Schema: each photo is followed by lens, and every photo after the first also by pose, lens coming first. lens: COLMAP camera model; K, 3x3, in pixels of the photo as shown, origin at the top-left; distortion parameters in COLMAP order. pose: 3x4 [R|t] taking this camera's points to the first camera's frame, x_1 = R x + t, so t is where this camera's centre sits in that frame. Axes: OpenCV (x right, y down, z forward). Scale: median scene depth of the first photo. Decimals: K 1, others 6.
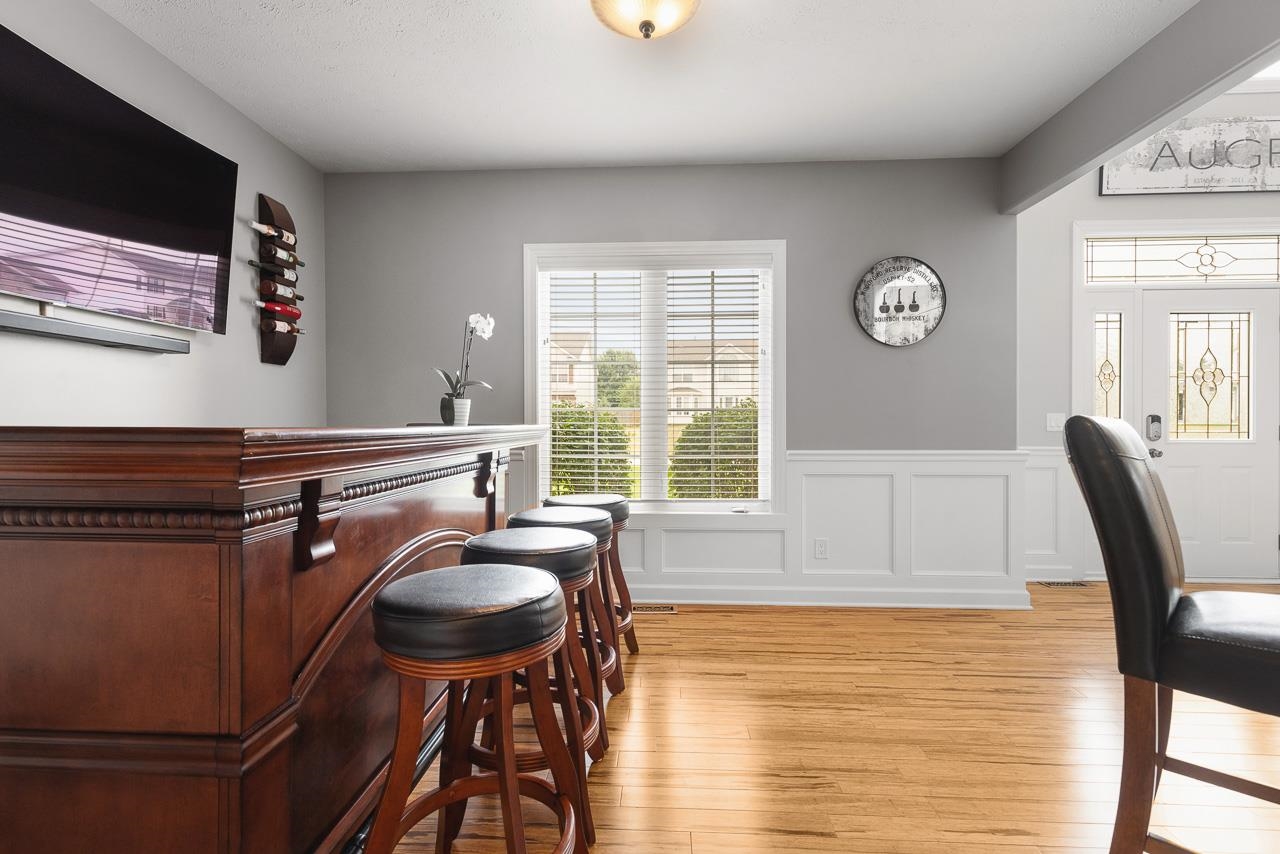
lens RADIAL K [[581.9, 0, 647.2], [0, 581.9, 418.5], [0, 0, 1]] dist [0.010277, -0.001311]
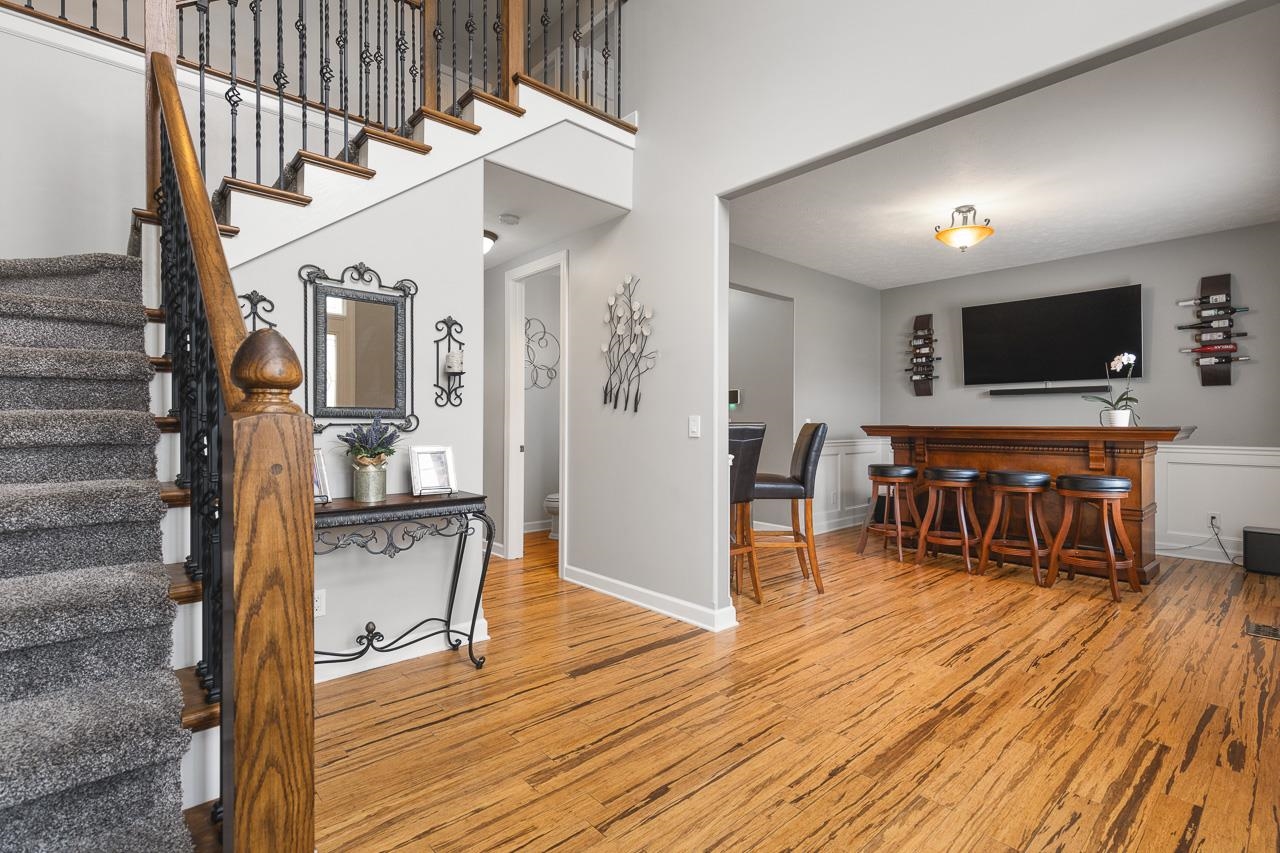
lens RADIAL K [[581.9, 0, 641.5], [0, 581.9, 424.5], [0, 0, 1]] dist [0.010277, -0.001311]
pose [[-0.716652, 0.003314, -0.697423, 1.665408], [-0.000320, 0.999987, 0.005081, -0.000653], [0.697431, 0.003864, -0.716642, 1.202974]]
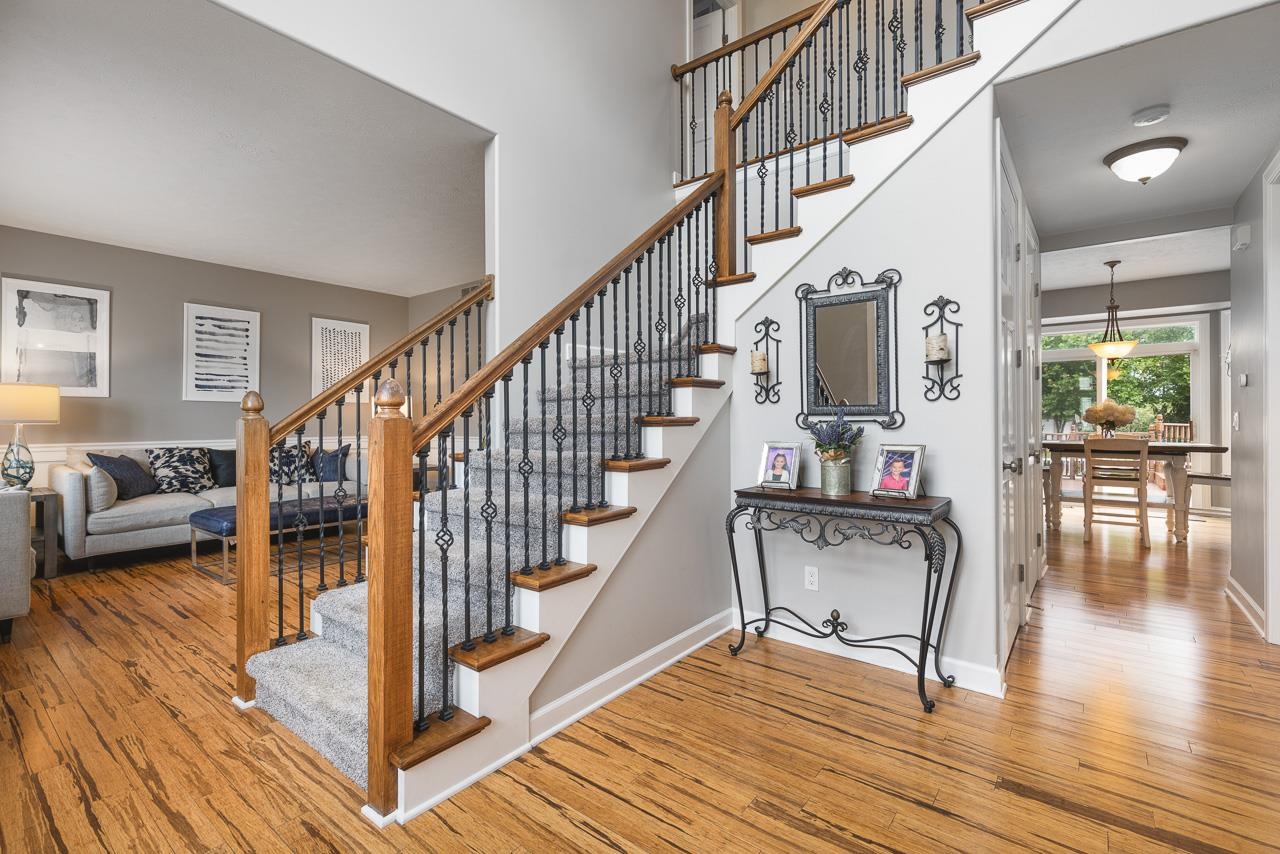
lens RADIAL K [[581.9, 0, 640.8], [0, 581.9, 417.6], [0, 0, 1]] dist [0.010277, -0.001311]
pose [[-0.812518, 0.006954, 0.582894, 1.052979], [0.005219, 0.999976, -0.004655, 0.000634], [-0.582912, -0.000740, -0.812535, 1.217371]]
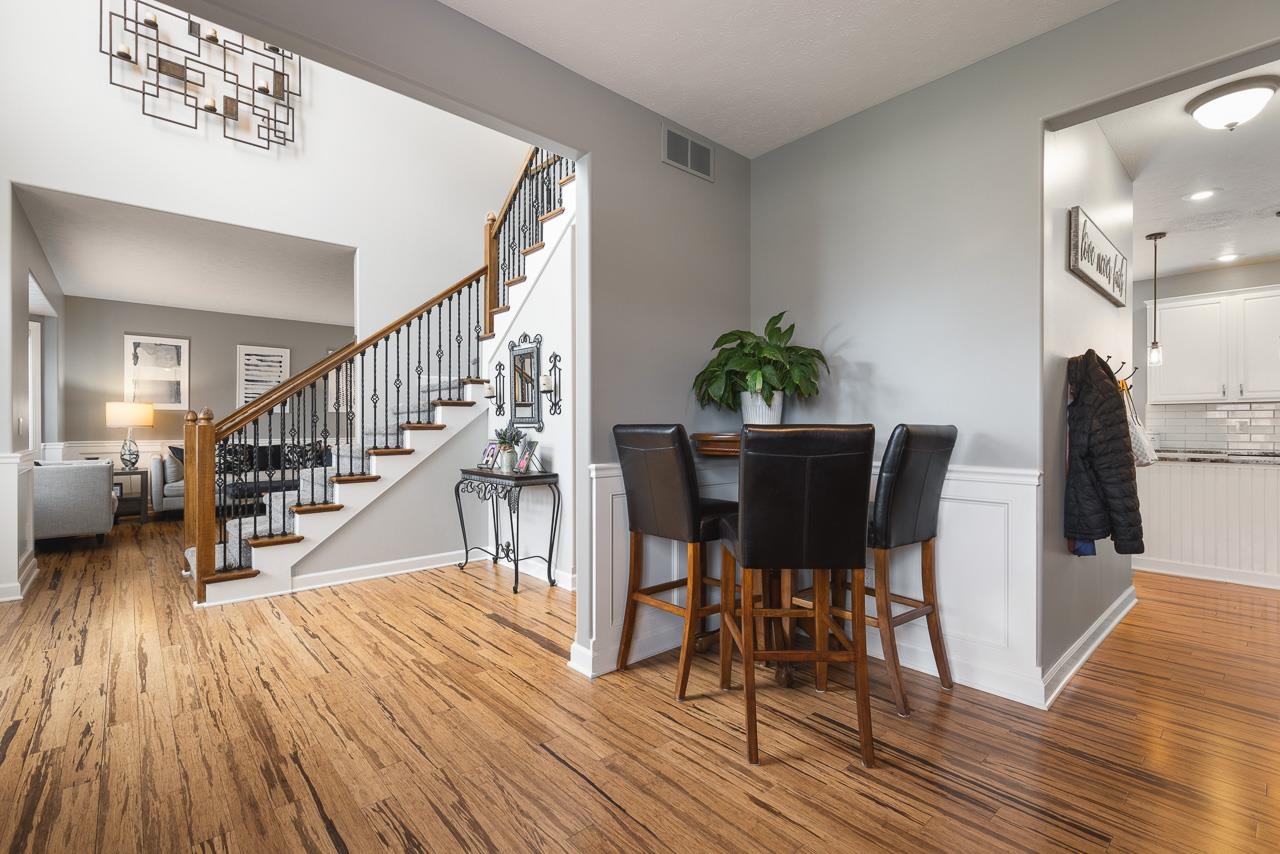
lens RADIAL K [[581.9, 0, 645.6], [0, 581.9, 431.9], [0, 0, 1]] dist [0.010277, -0.001311]
pose [[-0.699995, -0.004438, 0.714134, 0.003729], [0.001578, 0.999969, 0.007761, 0.004251], [-0.714146, 0.006560, -0.699966, 1.092682]]
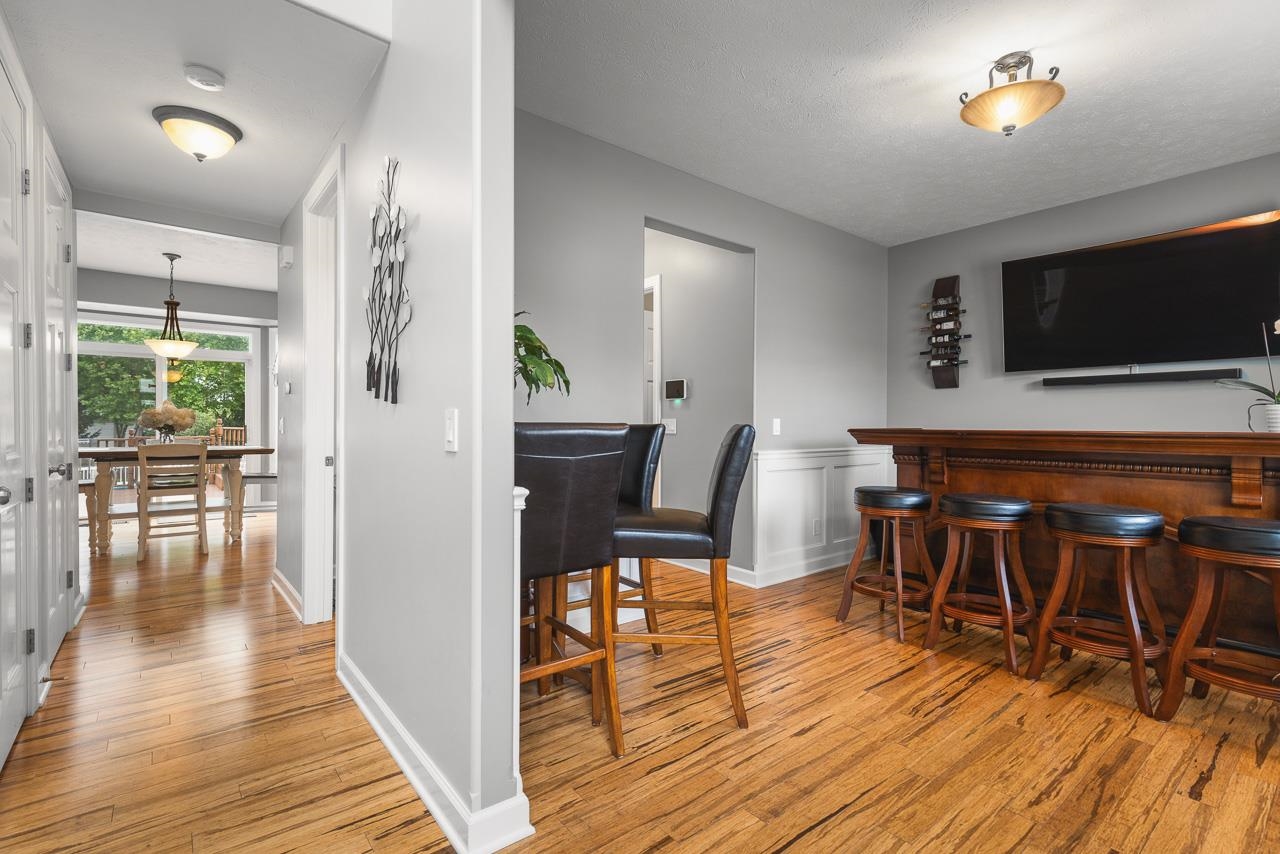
lens RADIAL K [[581.9, 0, 627.4], [0, 581.9, 431.0], [0, 0, 1]] dist [0.010277, -0.001311]
pose [[-0.758082, 0.005626, -0.652135, 1.024138], [-0.003229, 0.999918, 0.012379, 0.003052], [0.652151, 0.011490, -0.758002, 0.996687]]
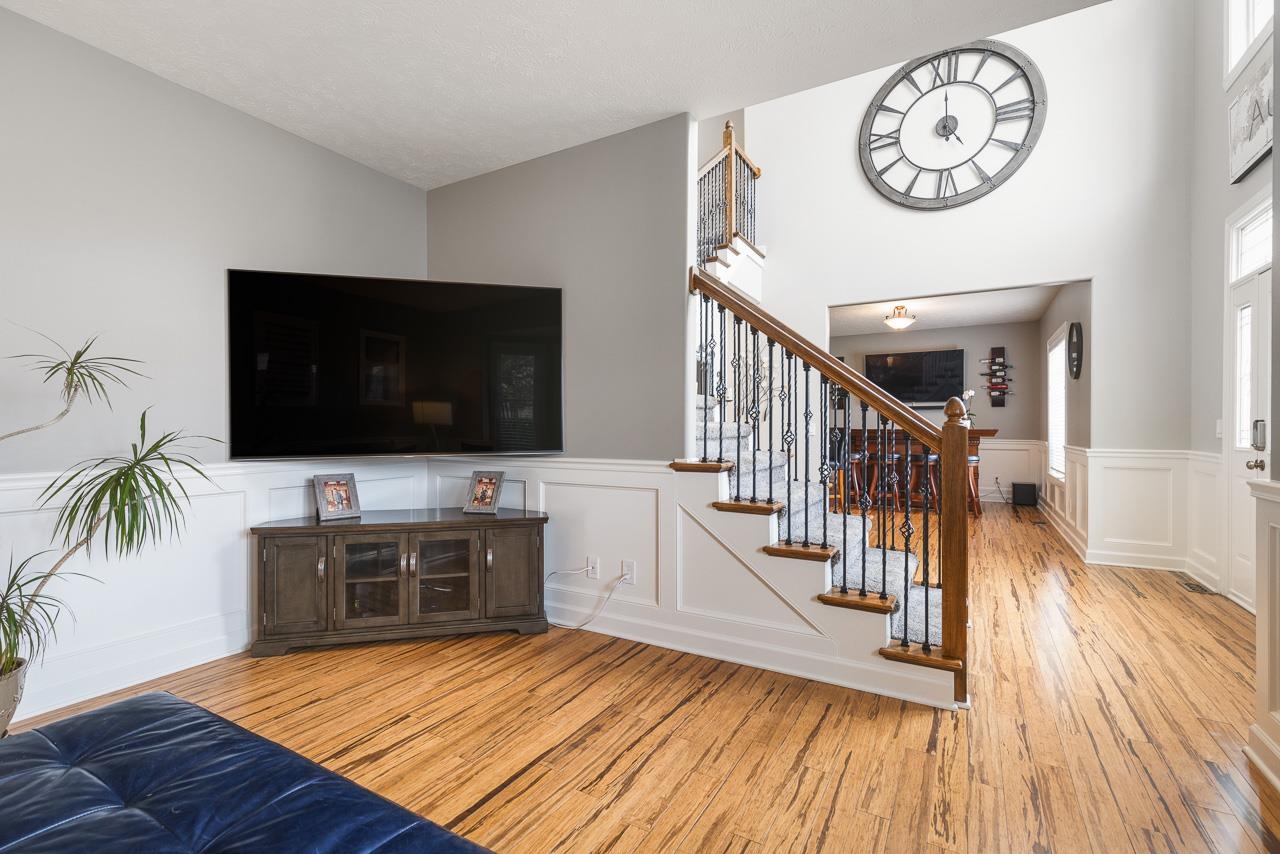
lens RADIAL K [[581.9, 0, 631.2], [0, 581.9, 432.9], [0, 0, 1]] dist [0.010277, -0.001311]
pose [[-0.457495, 0.009777, -0.889158, 2.978185], [0.002492, 0.999950, 0.009713, -0.001382], [0.889208, 0.002228, -0.457497, 0.826693]]
